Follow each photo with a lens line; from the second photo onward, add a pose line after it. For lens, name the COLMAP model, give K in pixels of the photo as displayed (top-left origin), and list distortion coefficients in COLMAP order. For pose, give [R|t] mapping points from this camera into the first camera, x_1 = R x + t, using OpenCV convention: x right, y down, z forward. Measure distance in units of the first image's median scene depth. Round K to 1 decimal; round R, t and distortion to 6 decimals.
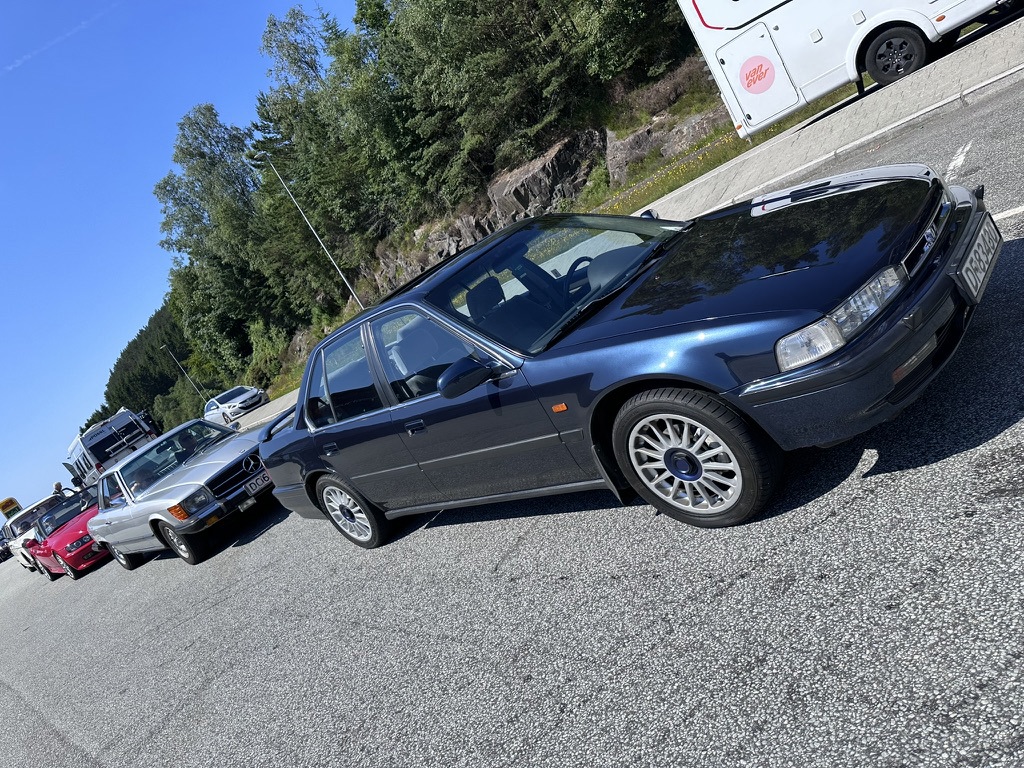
lens RADIAL K [[715.5, 0, 510.0], [0, 715.5, 378.5], [0, 0, 1]] dist [0.063540, -0.087136]
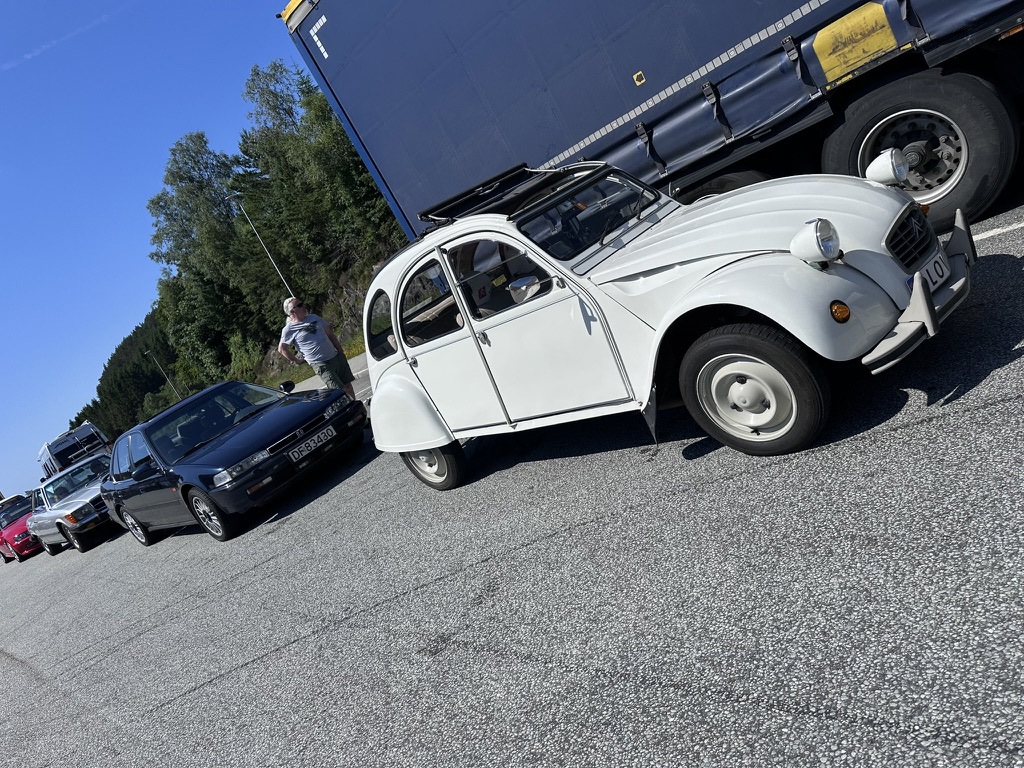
lens RADIAL K [[720.3, 0, 510.9], [0, 720.3, 381.1], [0, 0, 1]] dist [0.025294, -0.028458]
pose [[0.998588, 0.052812, 0.005701, 0.075484], [-0.052715, 0.998481, -0.016053, -0.022349], [-0.006541, 0.015730, 0.999855, -0.094321]]
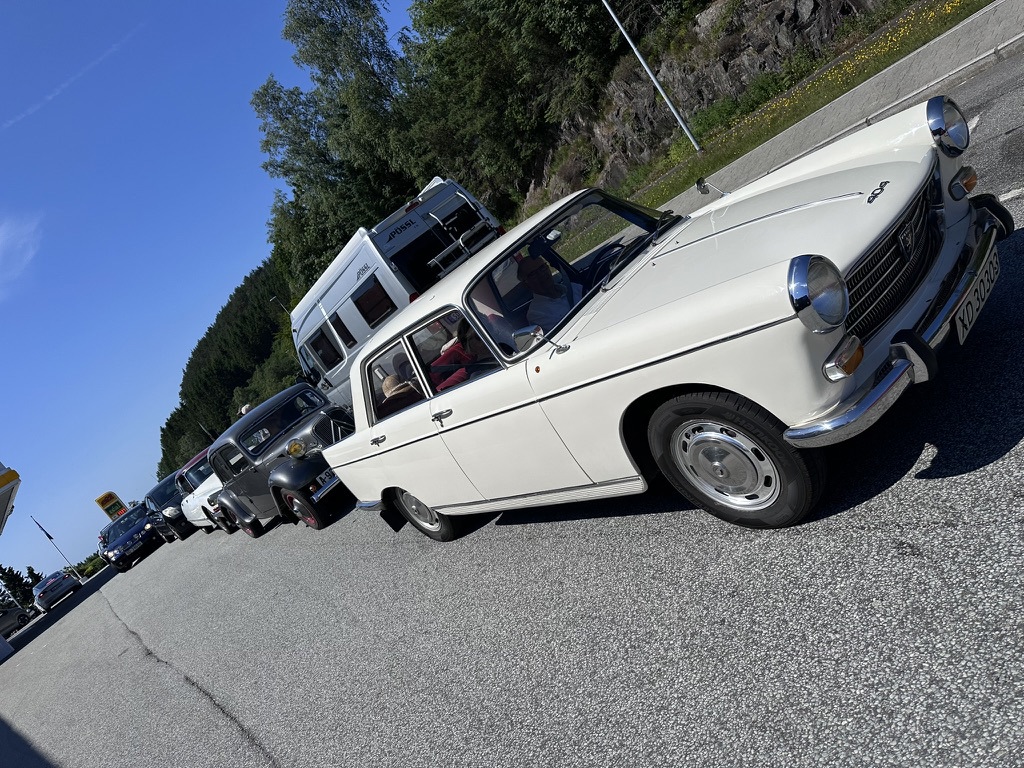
lens RADIAL K [[716.3, 0, 512.0], [0, 716.3, 384.0], [0, 0, 1]] dist [0.079136, -0.087236]
pose [[0.994949, -0.068043, -0.073804, -0.253443], [0.070436, 0.997055, 0.030317, 0.084209], [0.071524, -0.035362, 0.996812, 0.304869]]
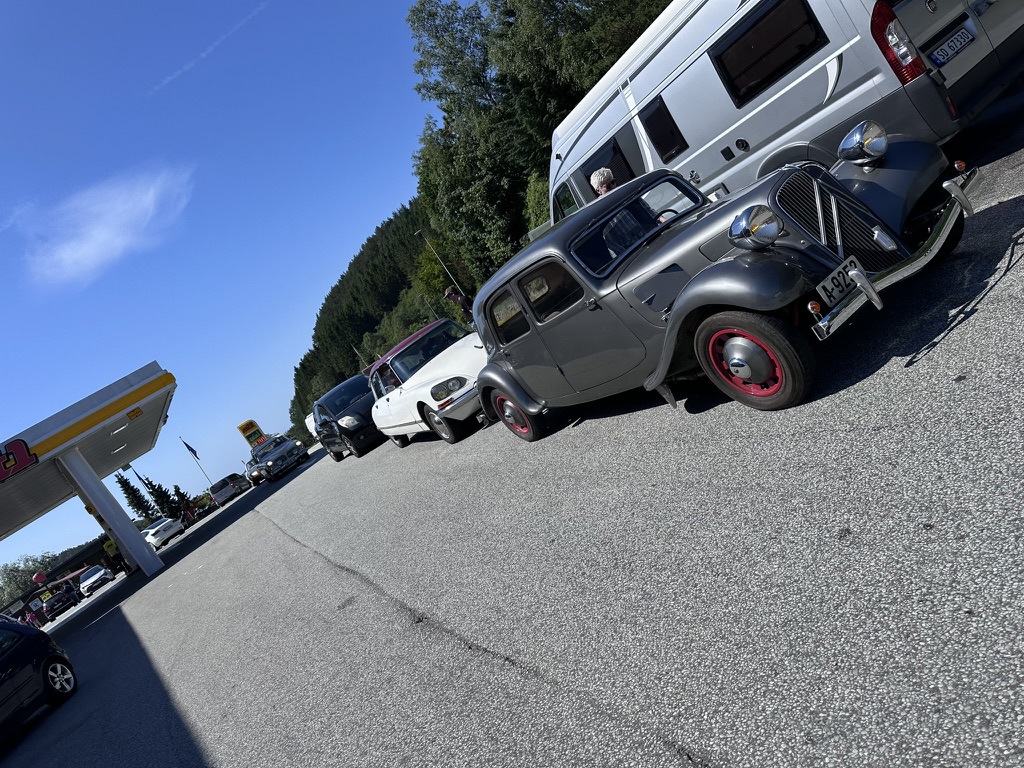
lens RADIAL K [[716.3, 0, 512.0], [0, 716.3, 384.0], [0, 0, 1]] dist [0.079136, -0.087236]
pose [[0.973259, 0.005137, -0.229652, -0.325793], [0.012764, 0.996996, 0.076393, 0.112720], [0.229355, -0.077282, 0.970270, 0.390814]]
